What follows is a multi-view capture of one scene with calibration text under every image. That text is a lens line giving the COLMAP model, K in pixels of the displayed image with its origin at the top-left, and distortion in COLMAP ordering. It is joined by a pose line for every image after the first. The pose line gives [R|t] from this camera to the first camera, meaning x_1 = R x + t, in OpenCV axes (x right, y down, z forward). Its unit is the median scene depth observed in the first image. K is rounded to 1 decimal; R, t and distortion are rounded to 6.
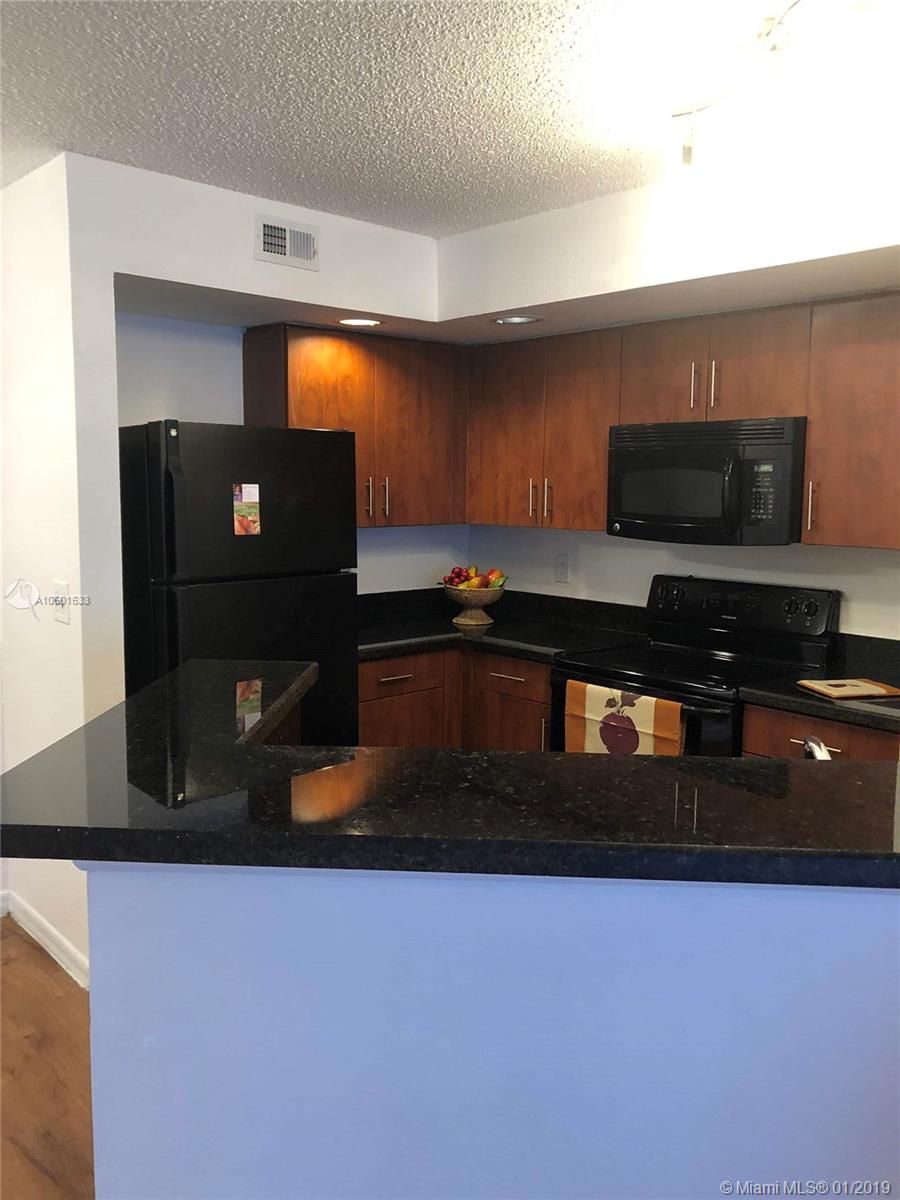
lens RADIAL K [[998.4, 0, 442.0], [0, 998.4, 583.2], [0, 0, 1]] dist [0.012737, 0.007091]
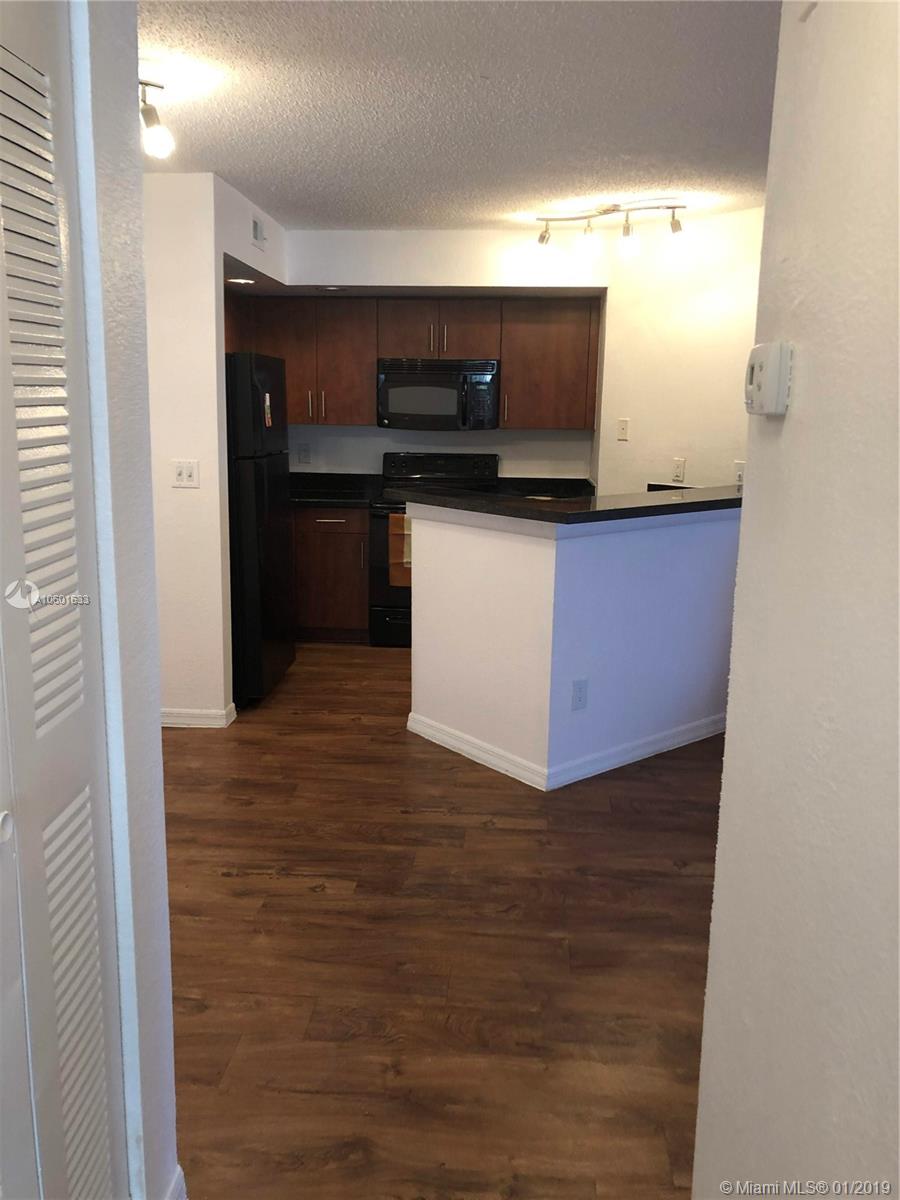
lens RADIAL K [[998.4, 0, 442.0], [0, 998.4, 583.2], [0, 0, 1]] dist [0.012737, 0.007091]
pose [[0.719069, -0.119524, 0.684583, -1.004350], [0.064492, 0.992324, 0.105513, 0.043422], [-0.691940, -0.031721, 0.721258, -0.274632]]
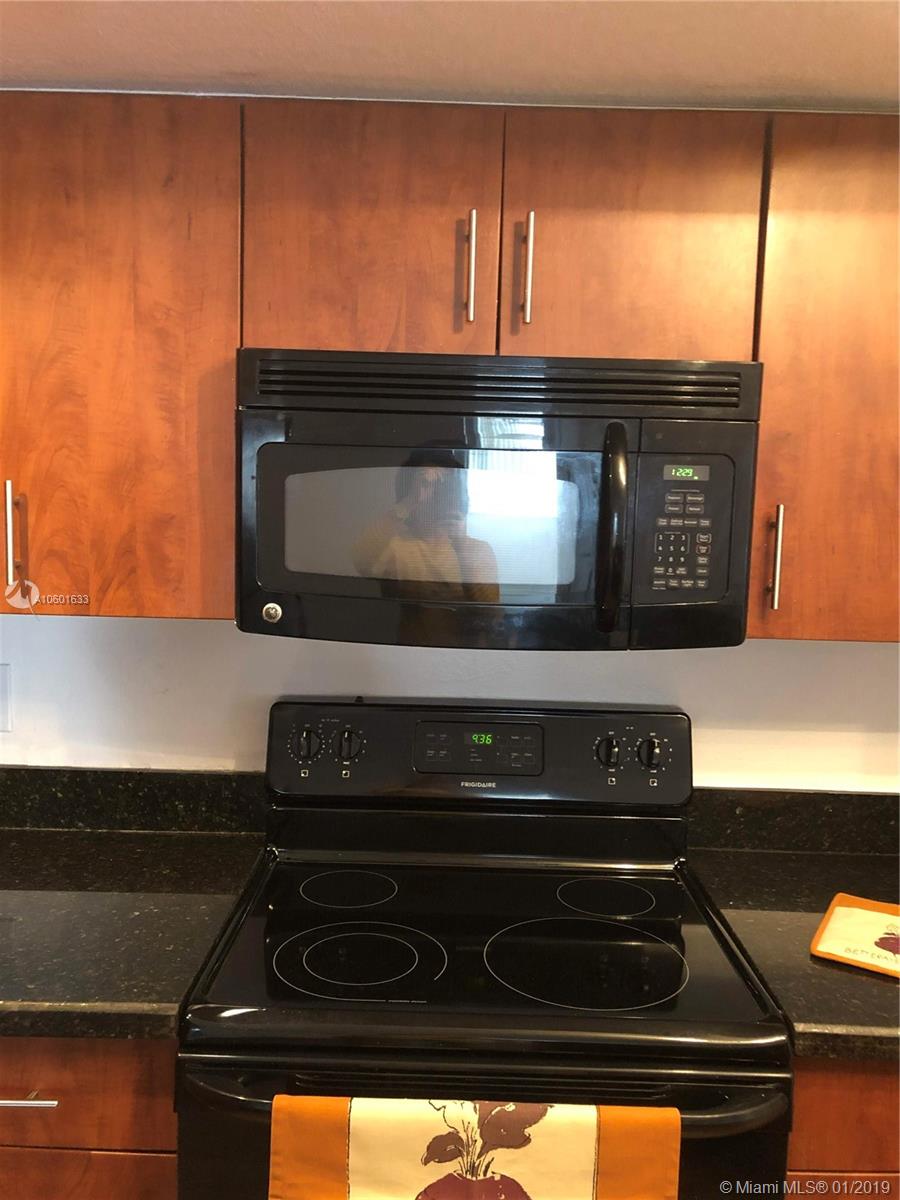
lens RADIAL K [[998.4, 0, 442.0], [0, 998.4, 583.2], [0, 0, 1]] dist [0.012737, 0.007091]
pose [[0.672982, -0.058967, 0.737304, -0.073323], [0.055066, 0.998045, 0.029559, -0.083219], [-0.737606, 0.020708, 0.674914, 0.761660]]
